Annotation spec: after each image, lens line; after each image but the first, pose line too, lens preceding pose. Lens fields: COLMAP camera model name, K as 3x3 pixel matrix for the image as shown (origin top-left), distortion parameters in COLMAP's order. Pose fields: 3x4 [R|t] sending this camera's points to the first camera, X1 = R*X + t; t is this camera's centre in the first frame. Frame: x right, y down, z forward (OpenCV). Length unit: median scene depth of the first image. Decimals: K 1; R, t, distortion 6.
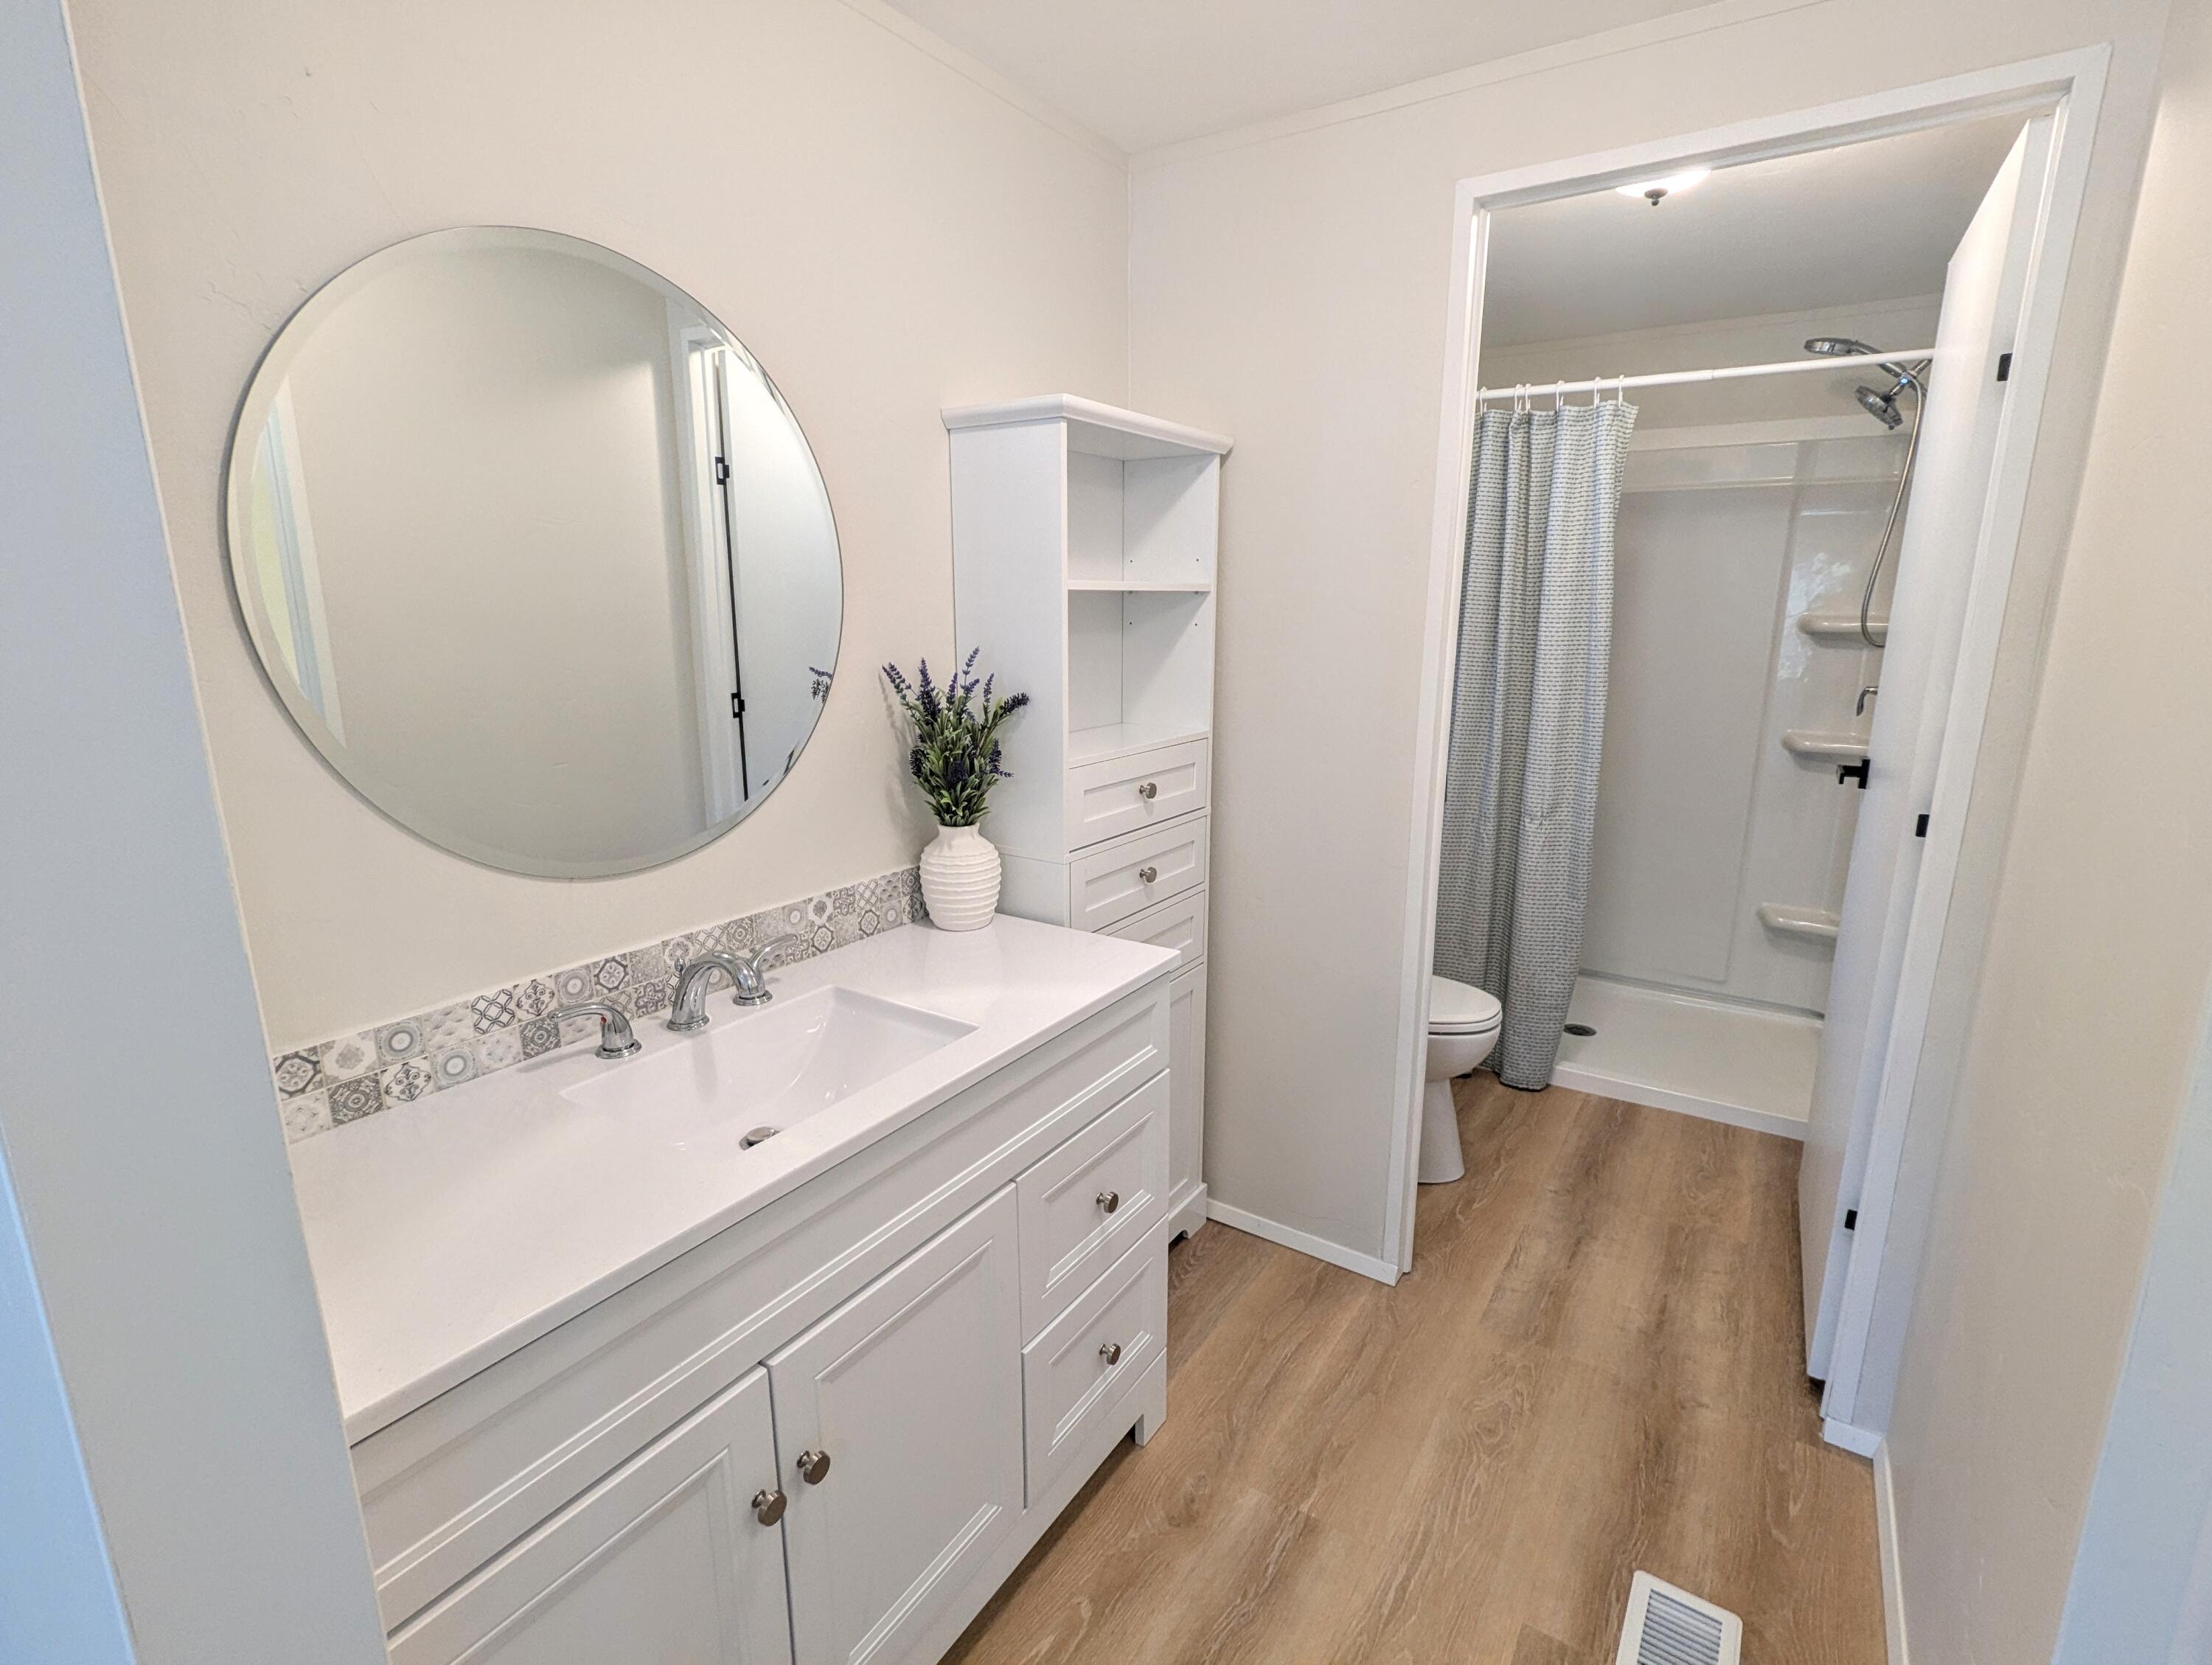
lens RADIAL K [[1038.6, 0, 1126.2], [0, 1038.6, 837.3], [0, 0, 1]] dist [0.000817, -0.000050]
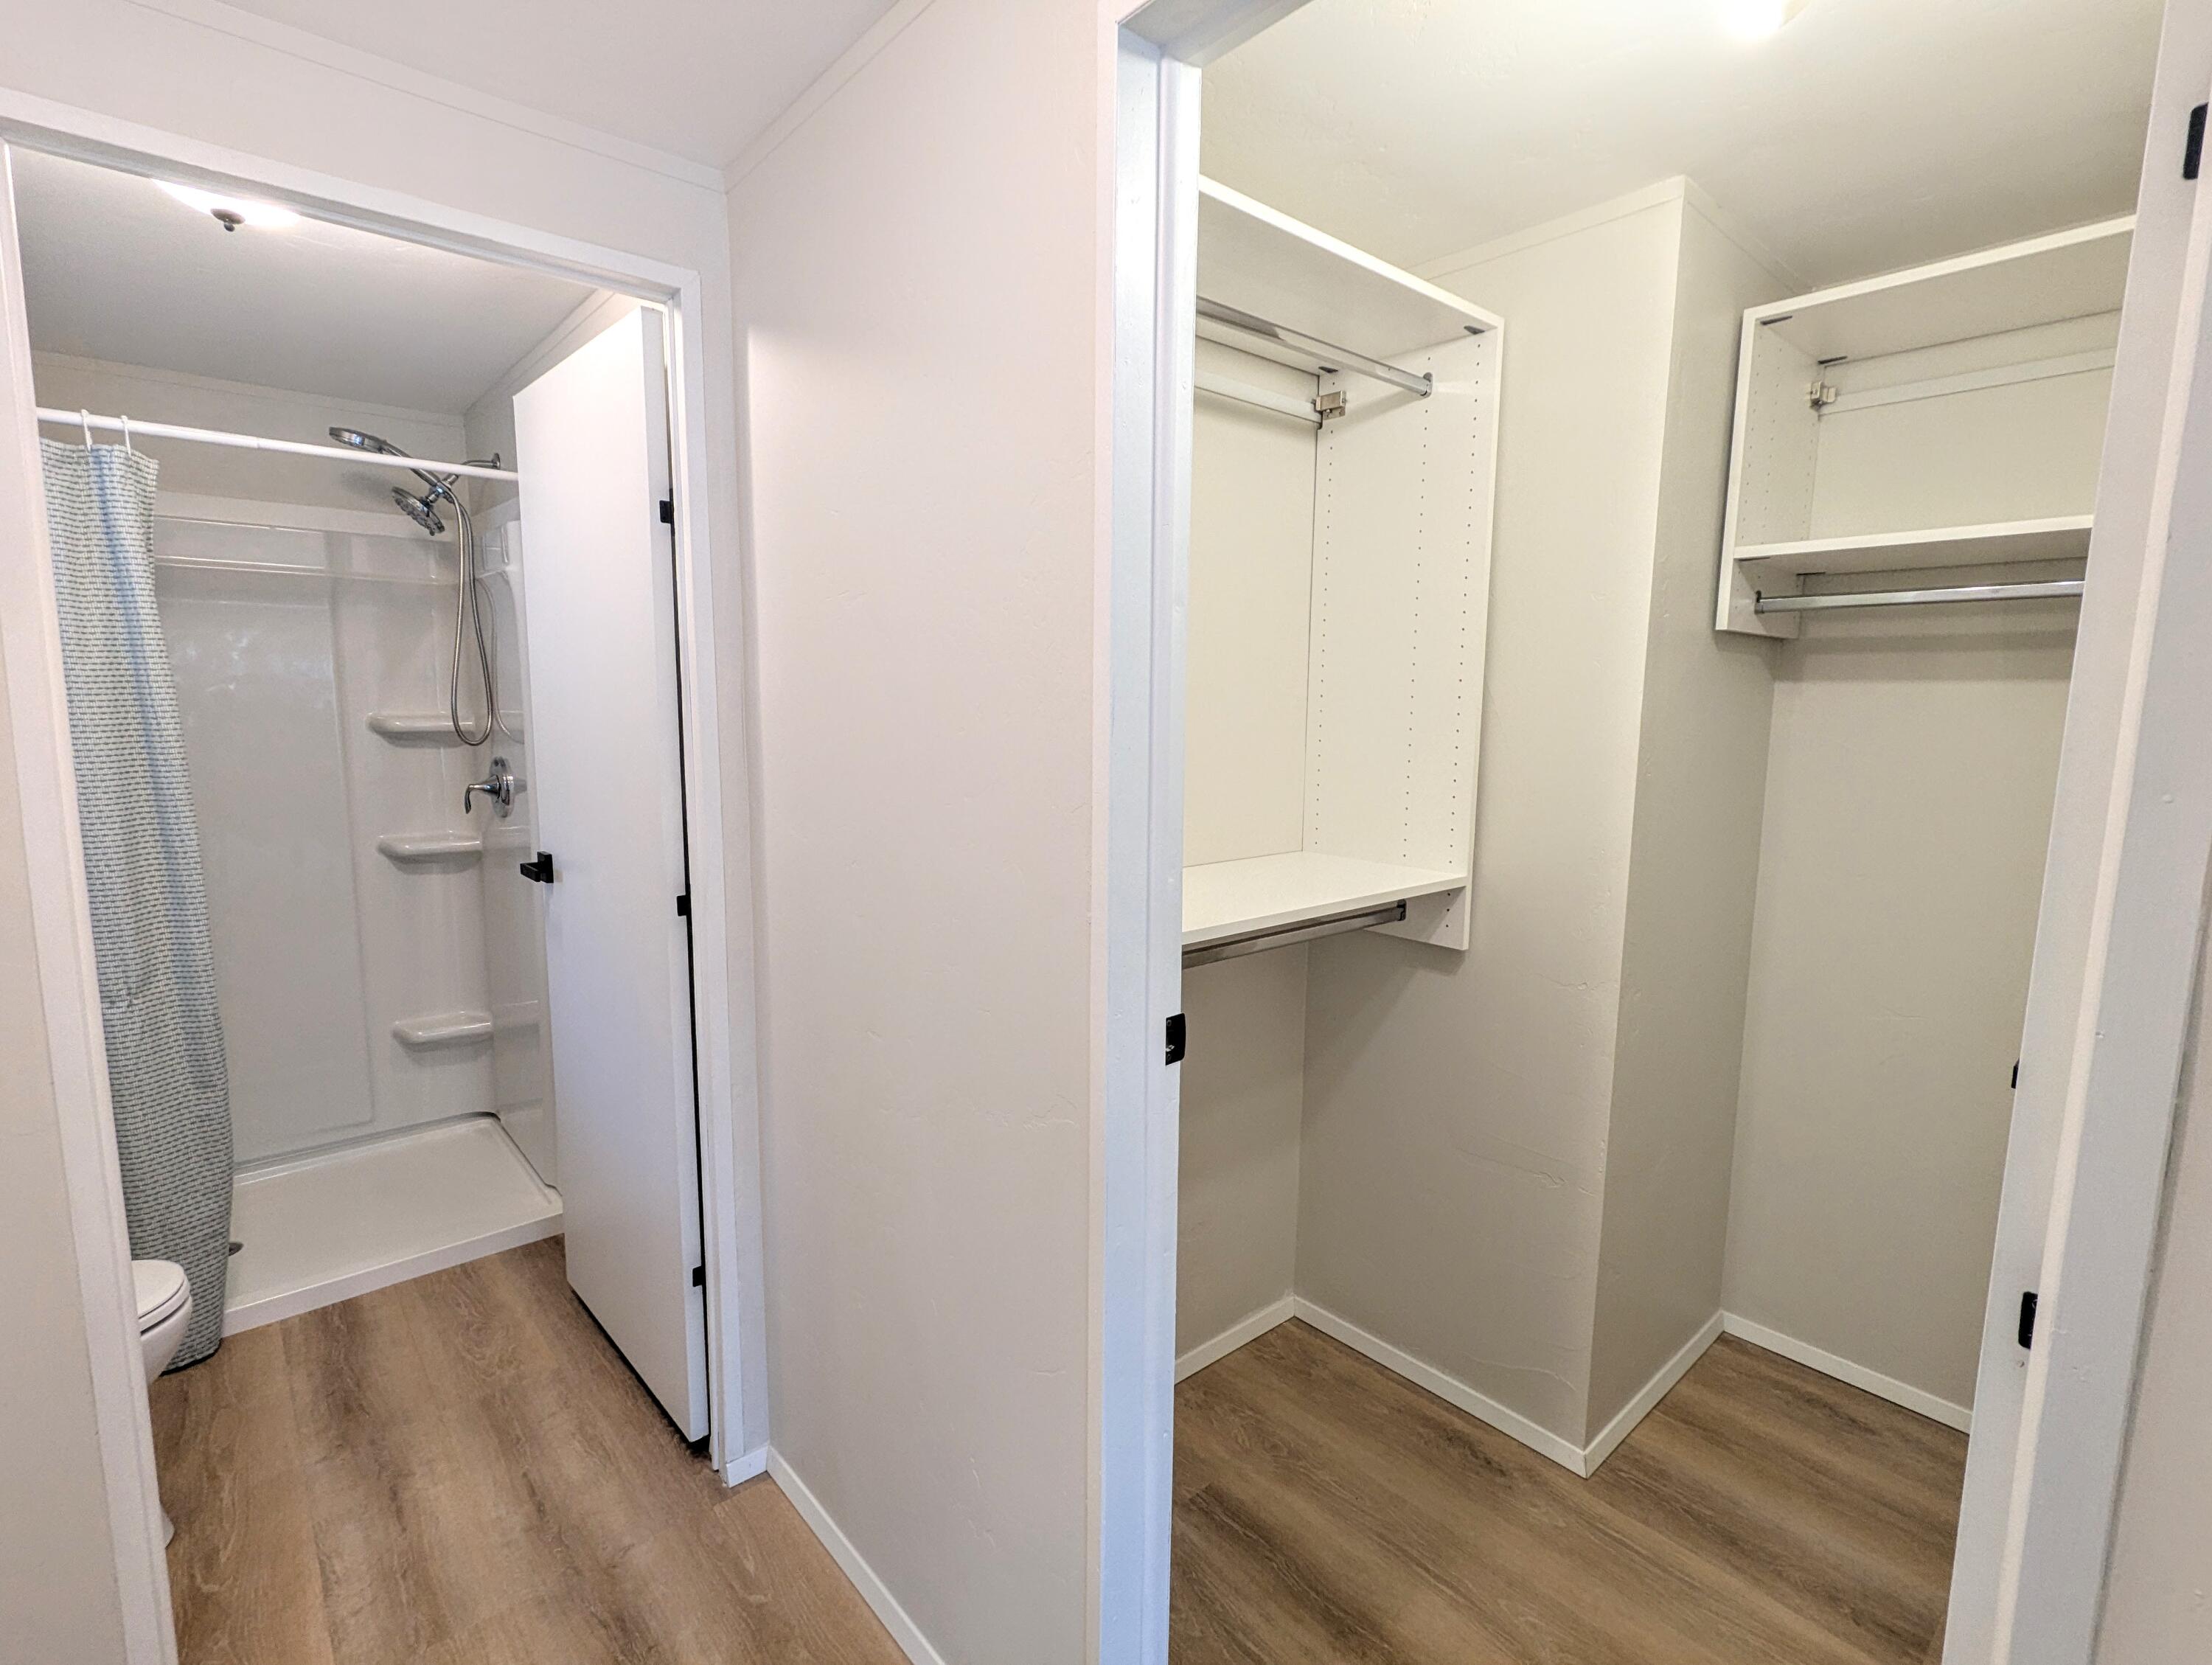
lens RADIAL K [[1038.6, 0, 1126.2], [0, 1038.6, 837.3], [0, 0, 1]] dist [0.000817, -0.000050]
pose [[0.276405, -0.127864, 0.952497, -0.096778], [0.207994, 0.975578, 0.070605, -0.038963], [-0.938264, 0.178599, 0.296250, 0.130593]]
